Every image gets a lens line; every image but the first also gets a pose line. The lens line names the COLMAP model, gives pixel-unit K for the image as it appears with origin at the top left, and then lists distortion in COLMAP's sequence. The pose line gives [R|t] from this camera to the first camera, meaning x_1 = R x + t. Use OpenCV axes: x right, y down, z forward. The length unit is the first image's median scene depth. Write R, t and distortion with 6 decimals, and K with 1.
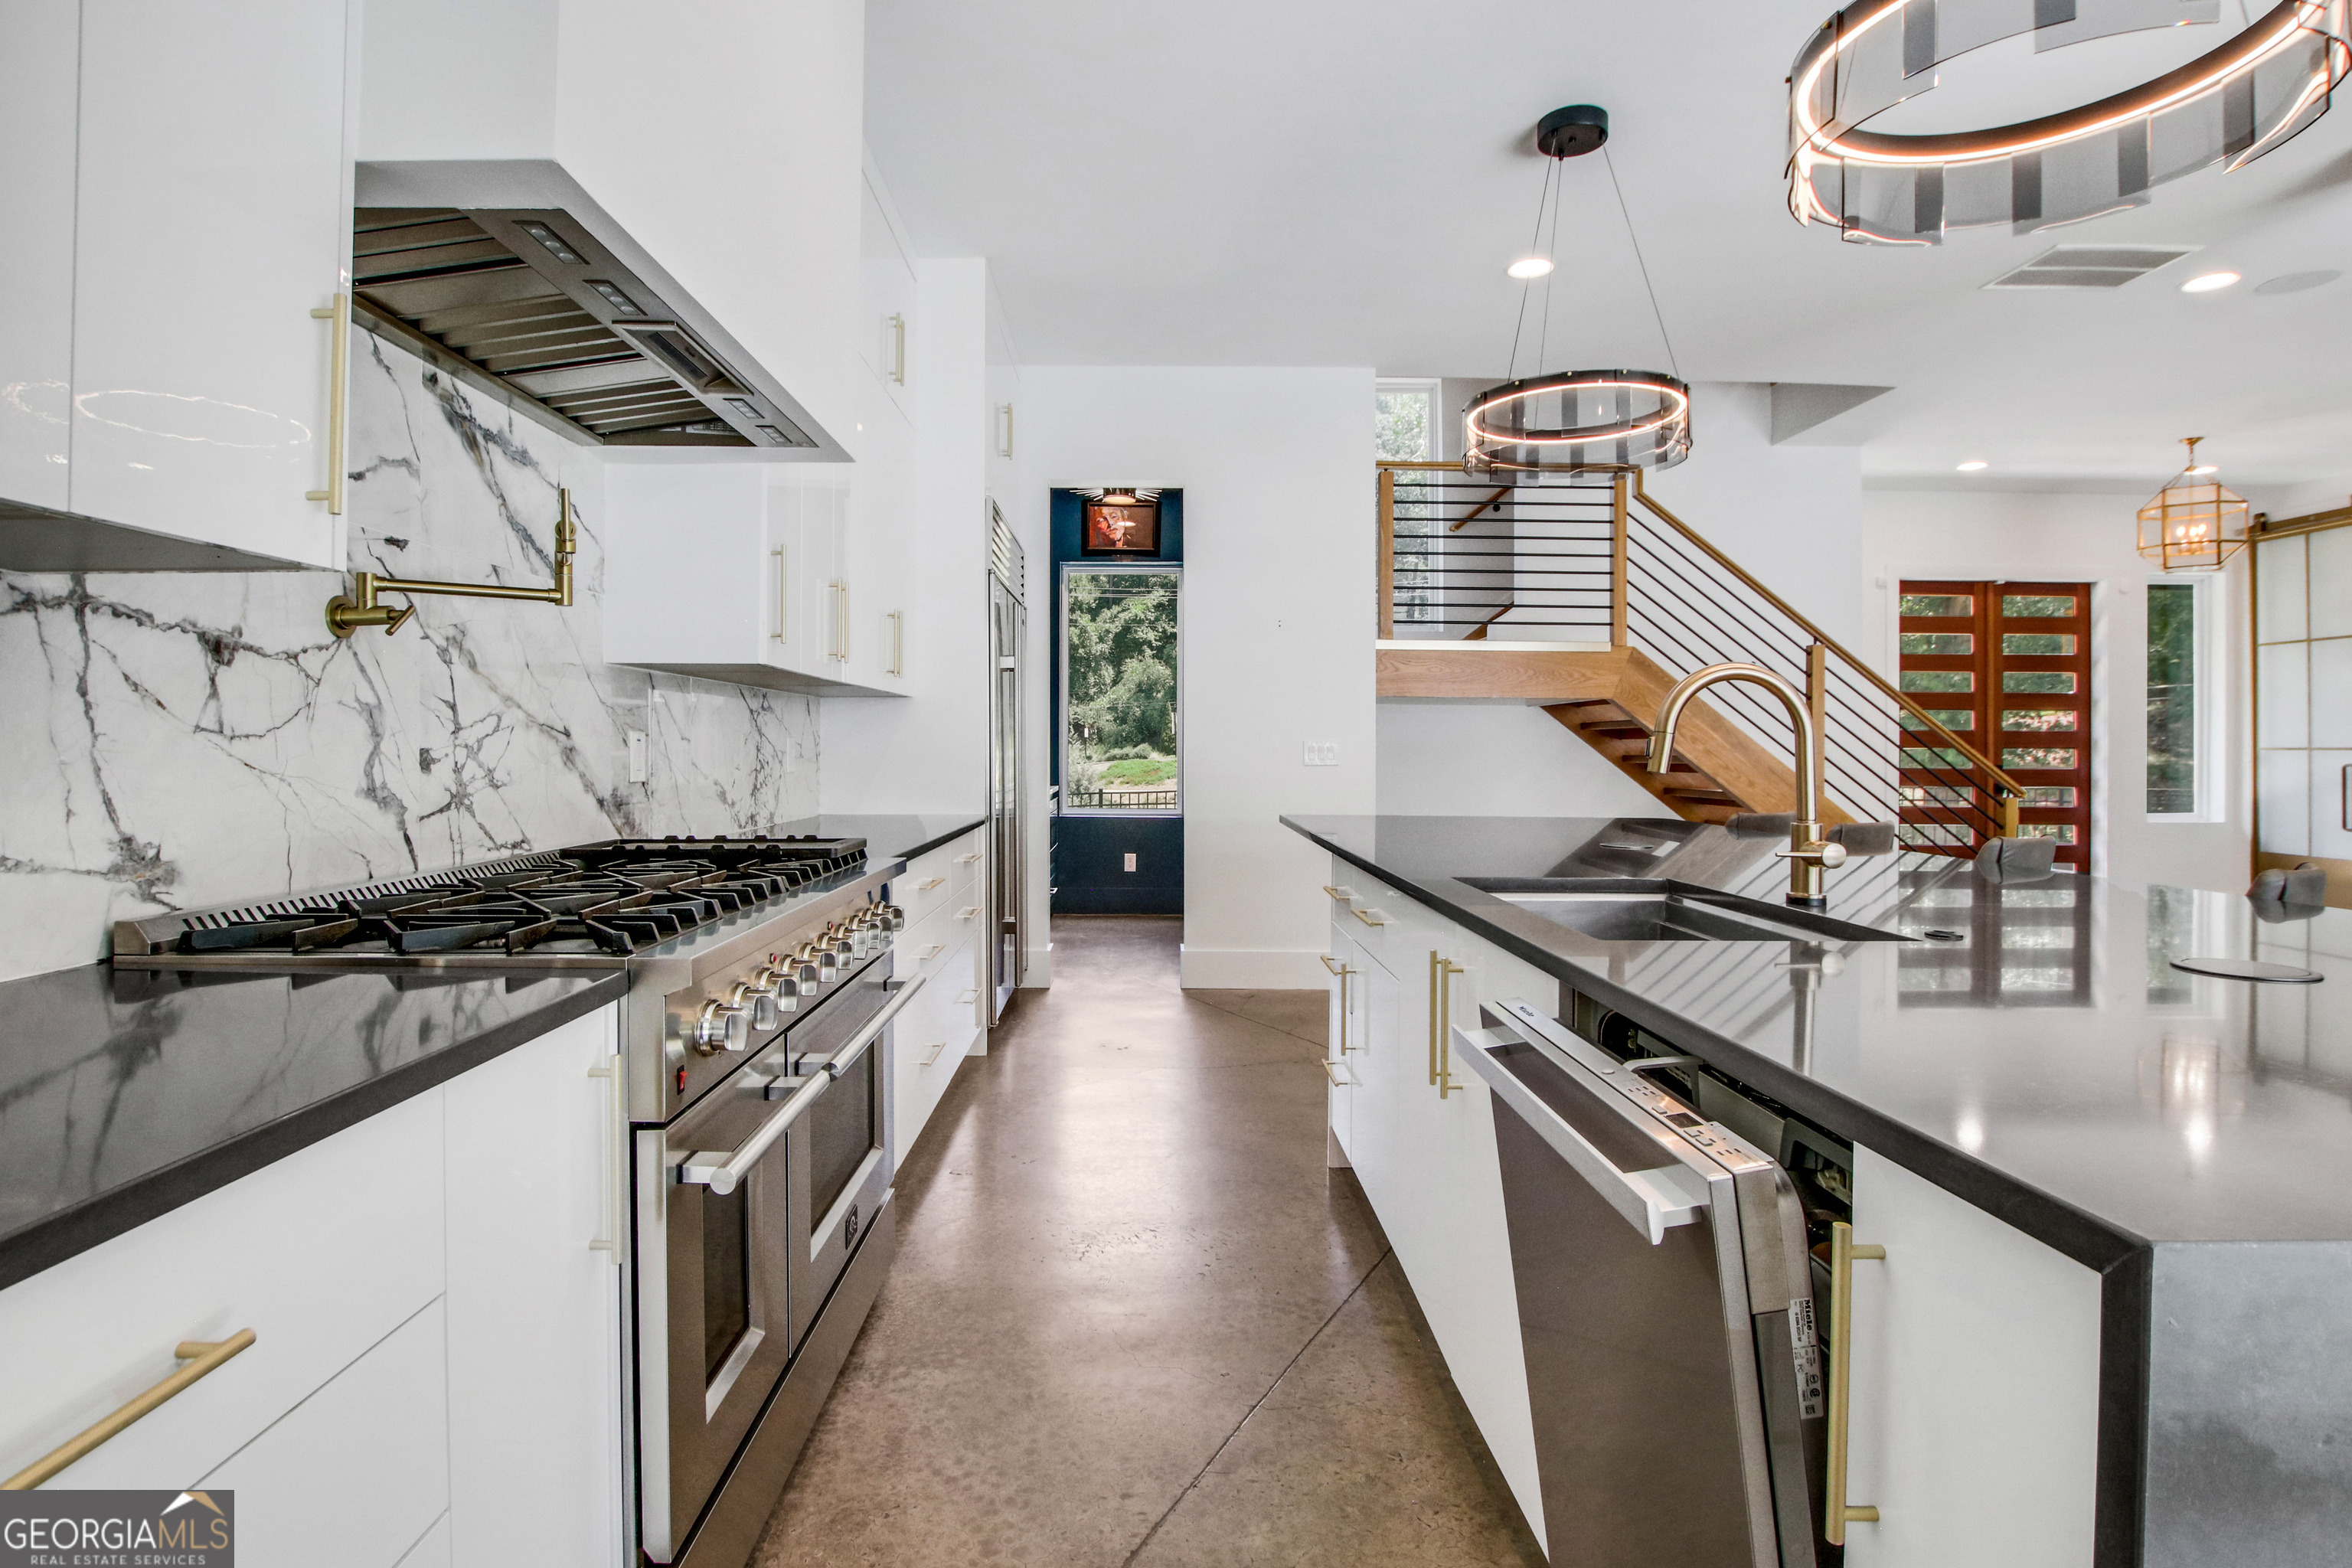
lens RADIAL K [[1150.2, 0, 1154.5], [0, 1150.2, 740.4], [0, 0, 1]] dist [-0.027480, 0.004173]
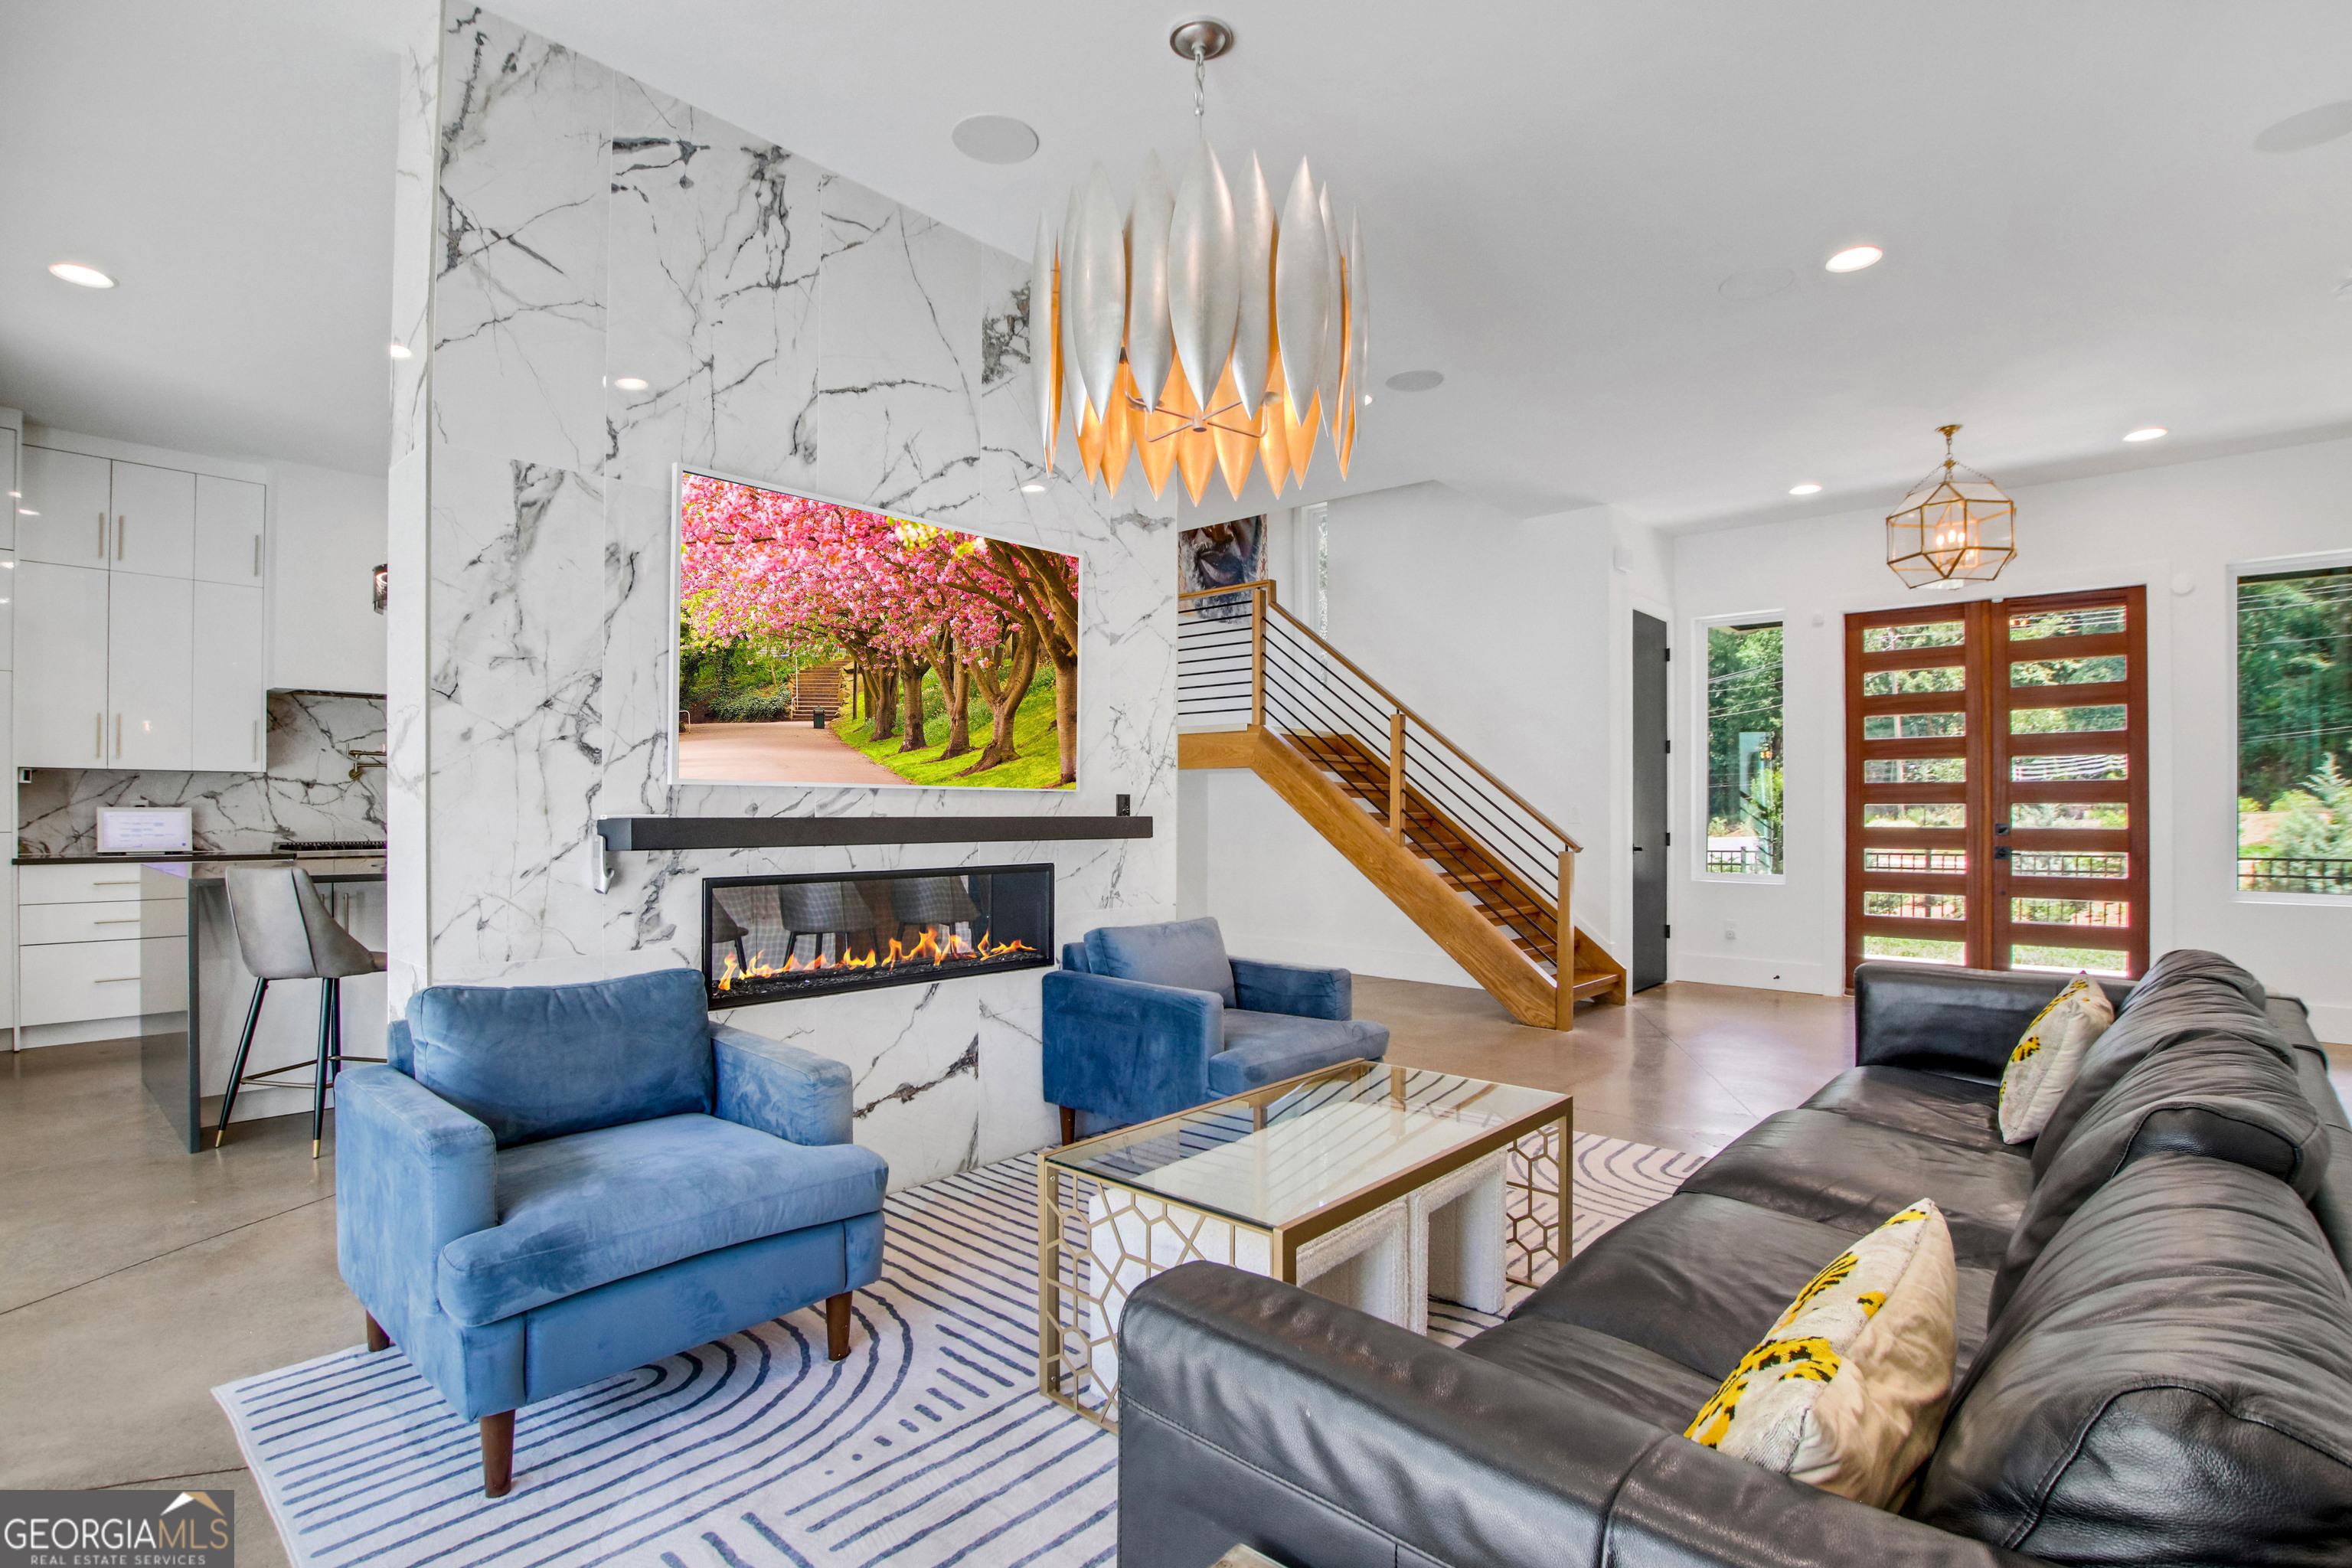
lens RADIAL K [[1150.2, 0, 1161.9], [0, 1150.2, 800.1], [0, 0, 1]] dist [-0.027480, 0.004173]
pose [[0.734248, -0.009209, -0.678819, 3.337446], [0.005653, 0.999956, -0.007451, 0.022539], [0.678858, 0.001634, 0.734268, 0.003276]]
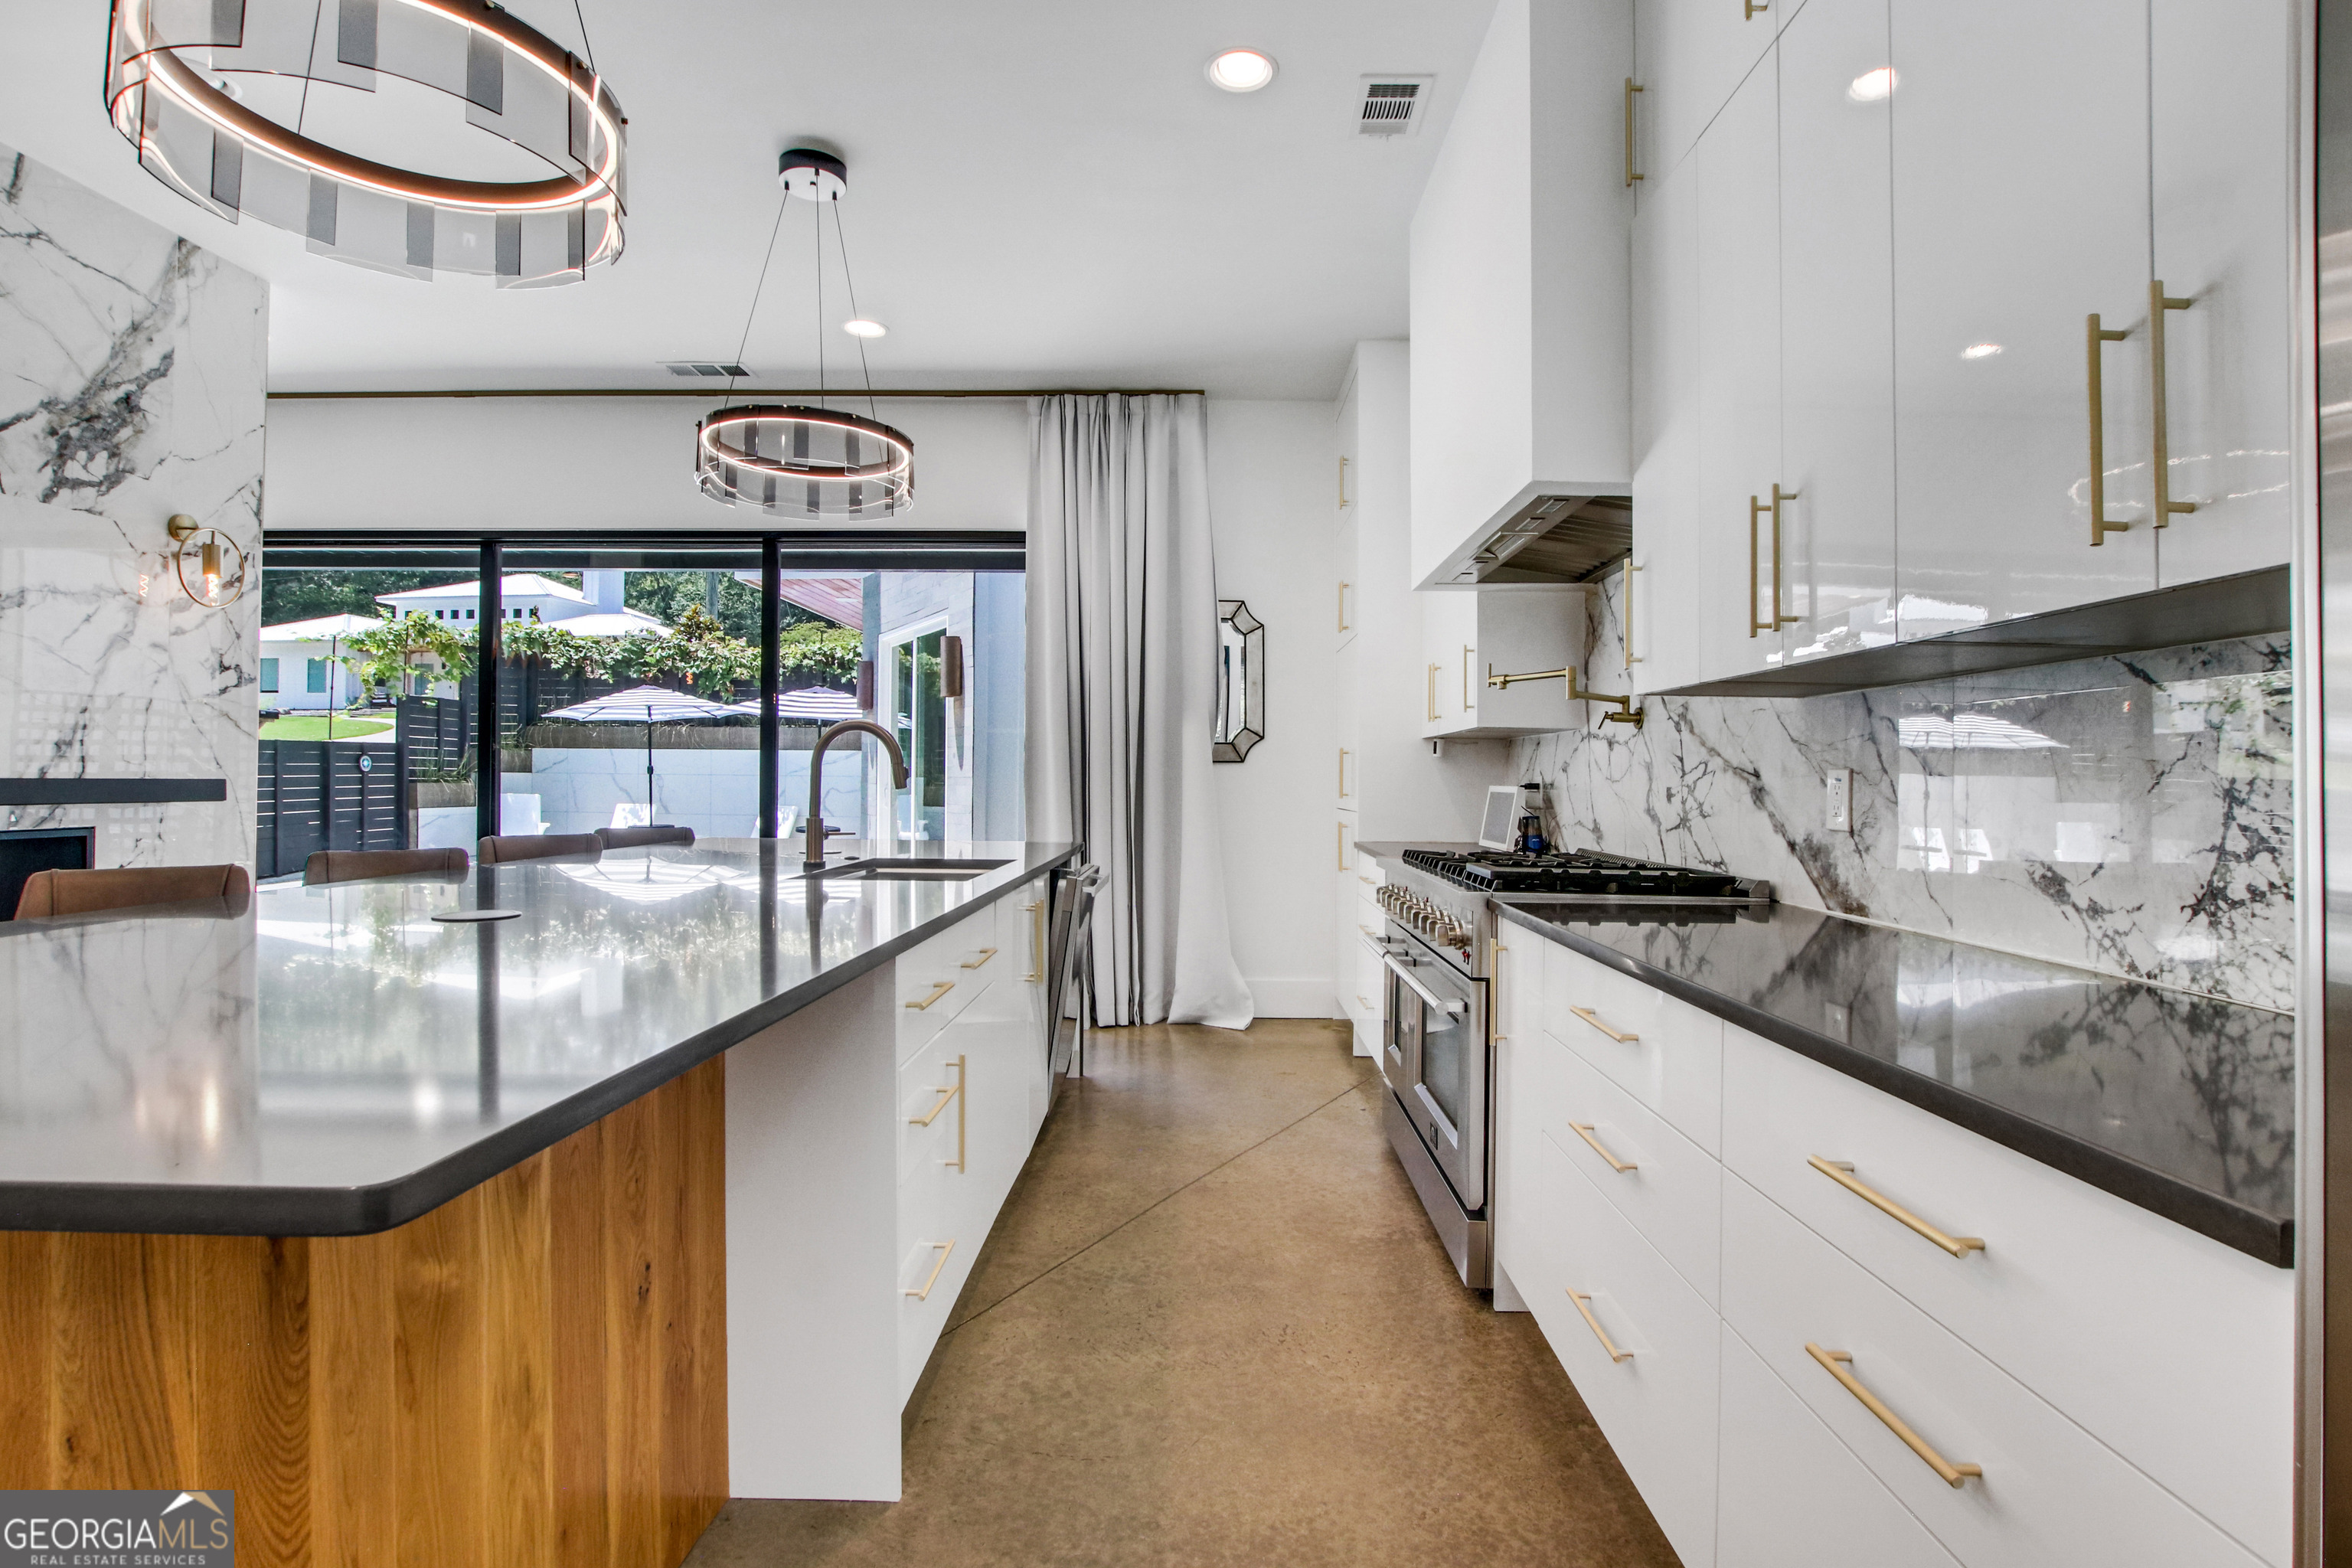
lens RADIAL K [[1115.3, 0, 1214.3], [0, 1115.3, 785.6], [0, 0, 1]] dist [-0.036437, 0.004909]
pose [[-0.999871, -0.016039, -0.000244, 0.000668], [-0.016039, 0.999870, -0.001607, 0.016239], [0.000270, -0.001603, -0.999999, 2.378830]]
